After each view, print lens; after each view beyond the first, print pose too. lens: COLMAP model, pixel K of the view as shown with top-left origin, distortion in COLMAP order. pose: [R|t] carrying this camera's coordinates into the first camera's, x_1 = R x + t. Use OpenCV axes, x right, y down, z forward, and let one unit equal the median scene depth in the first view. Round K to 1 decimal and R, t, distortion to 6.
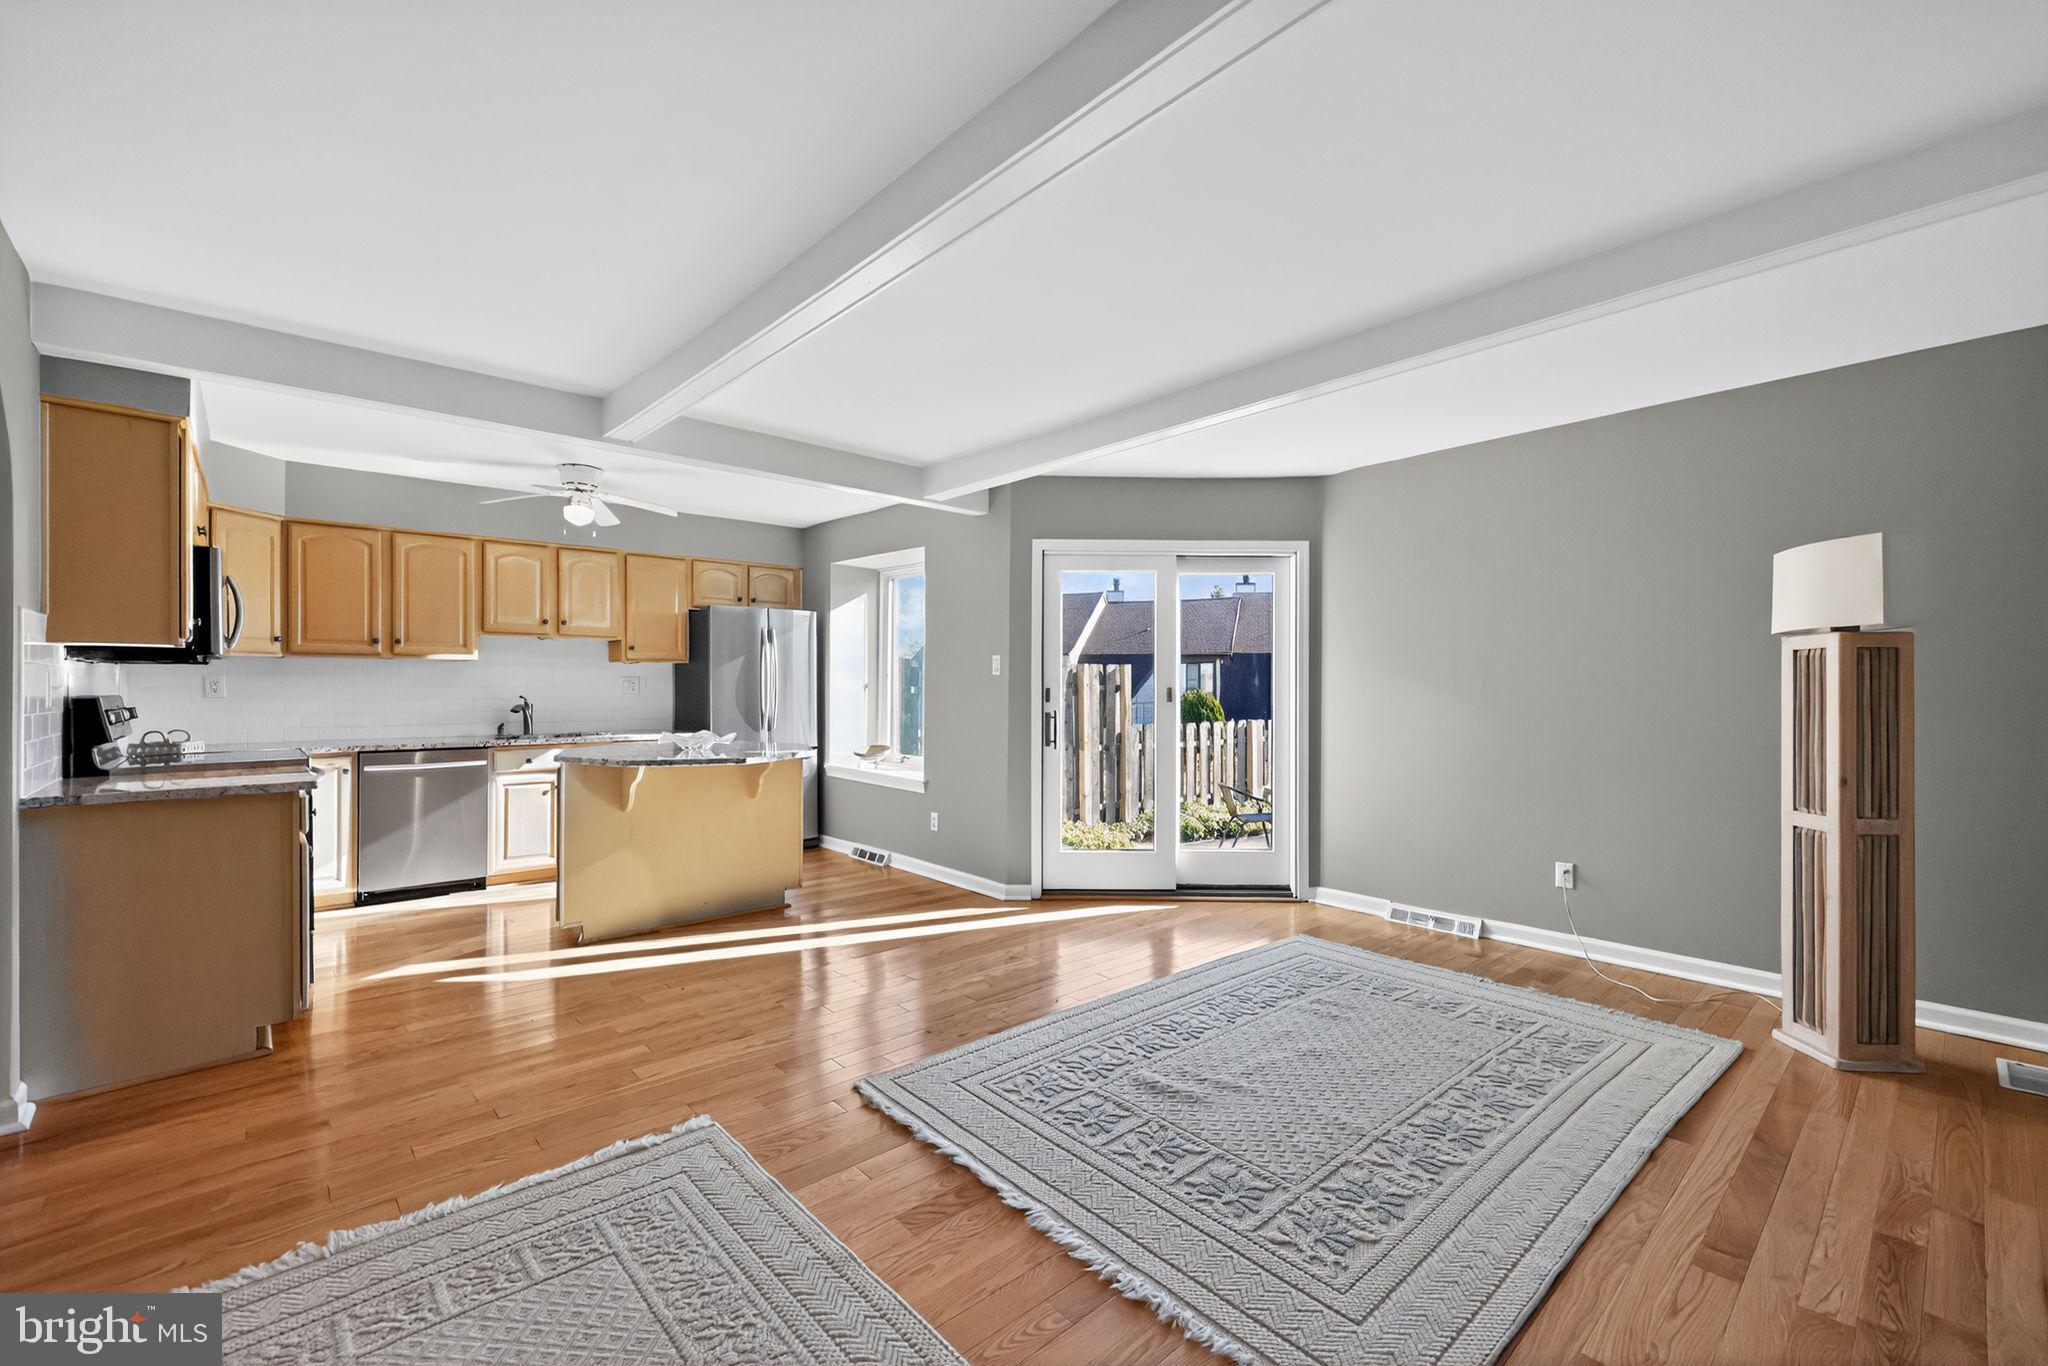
lens RADIAL K [[850.5, 0, 1009.7], [0, 850.5, 688.4], [0, 0, 1]] dist [0.002111, 0.000265]
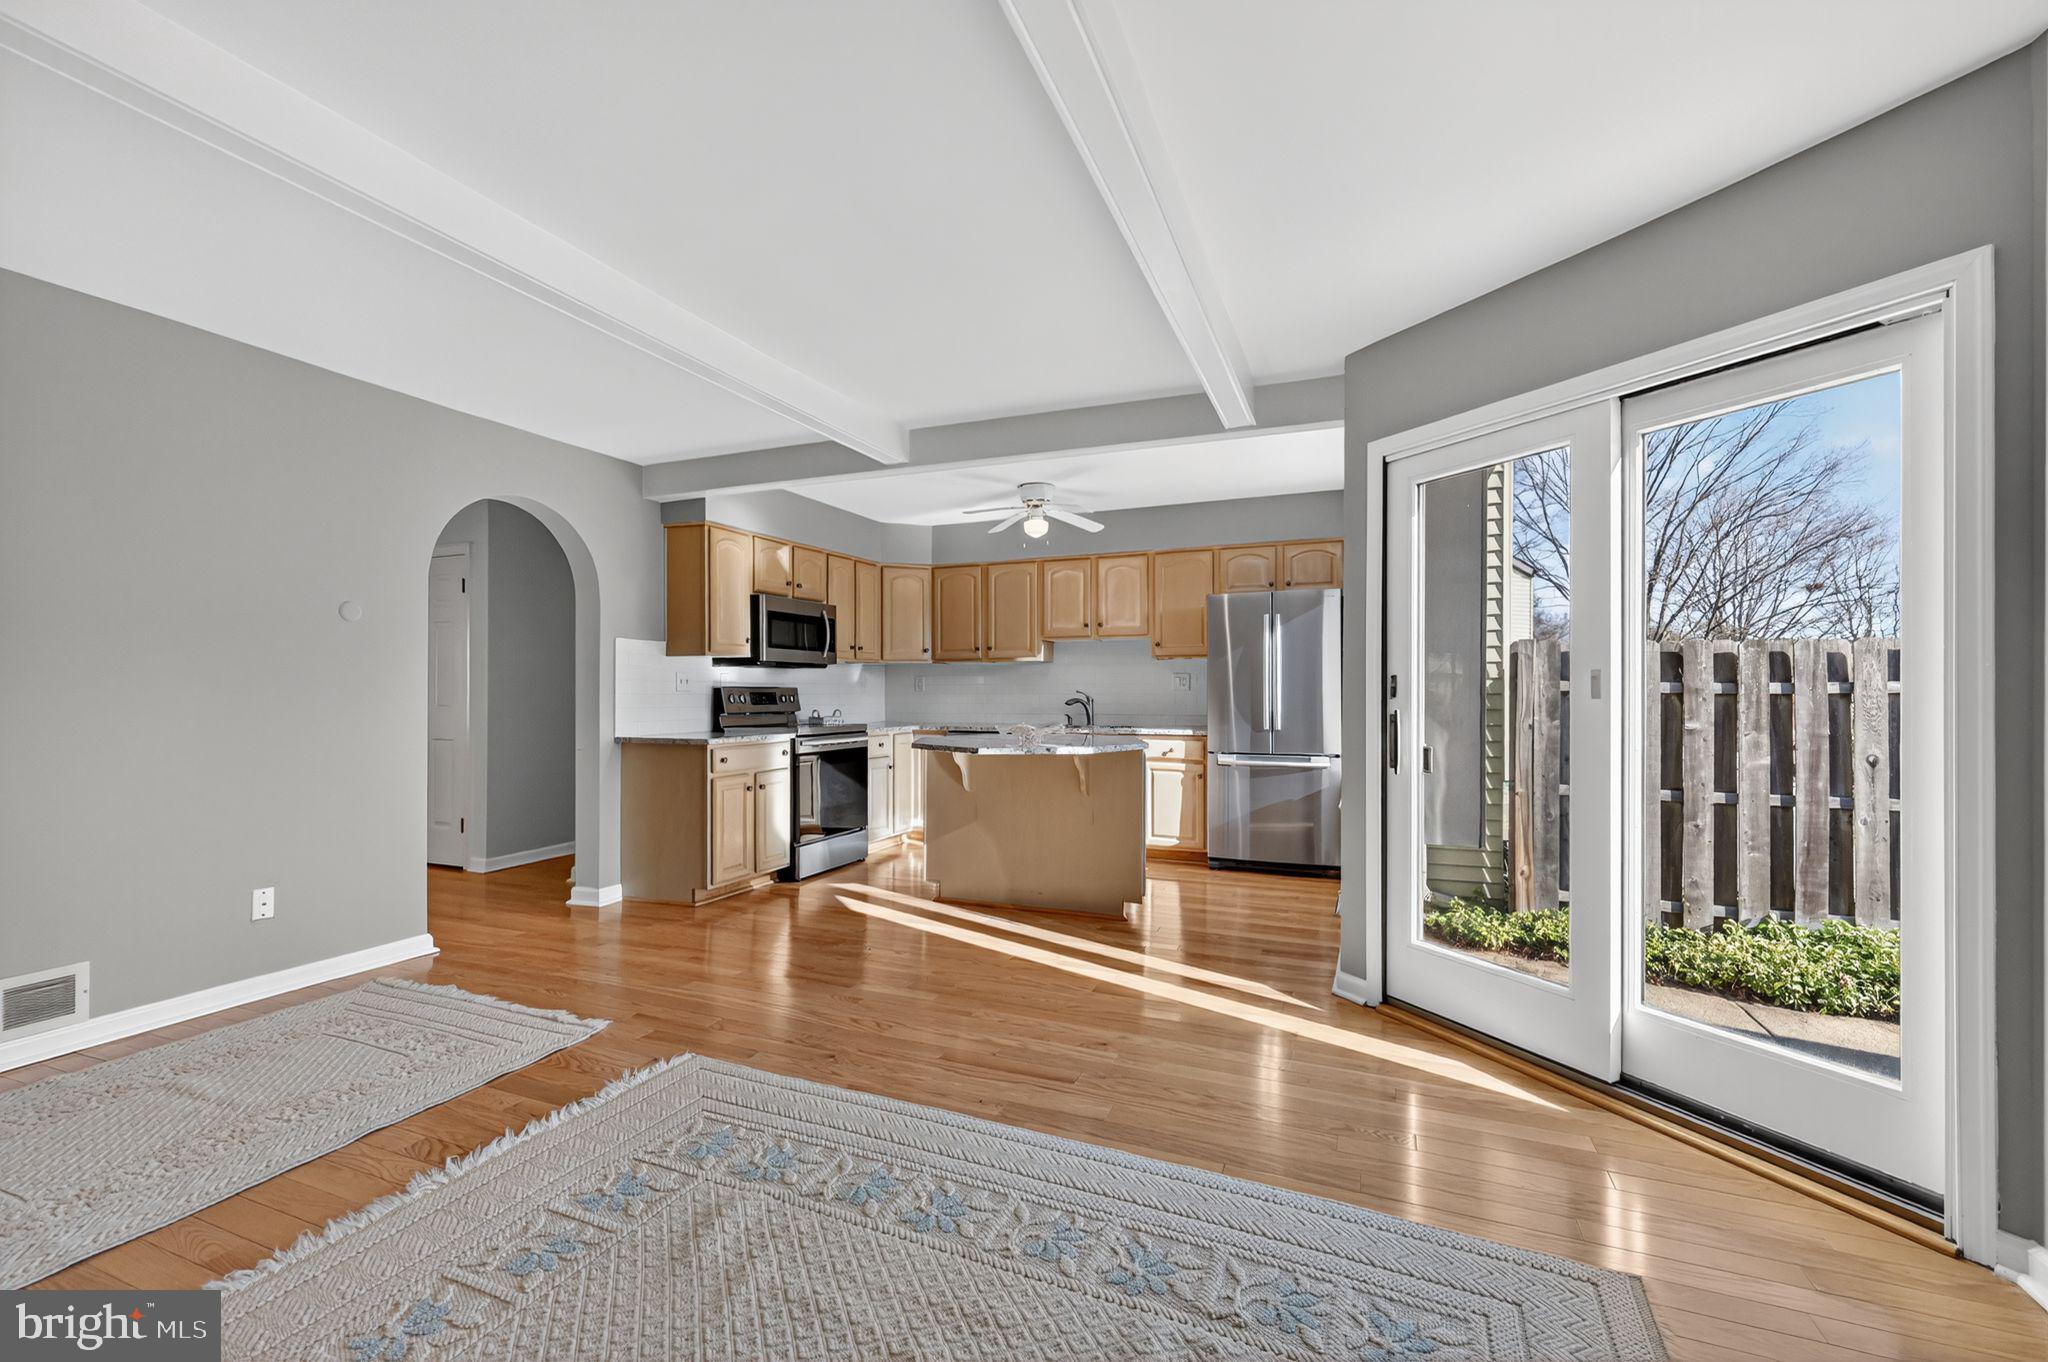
lens RADIAL K [[850.5, 0, 1009.7], [0, 850.5, 686.4], [0, 0, 1]] dist [0.002111, 0.000265]
pose [[0.439515, -0.006867, -0.898209, 0.484189], [-0.001244, 0.999965, -0.008253, 0.014224], [0.898234, 0.004745, 0.439491, 0.475082]]
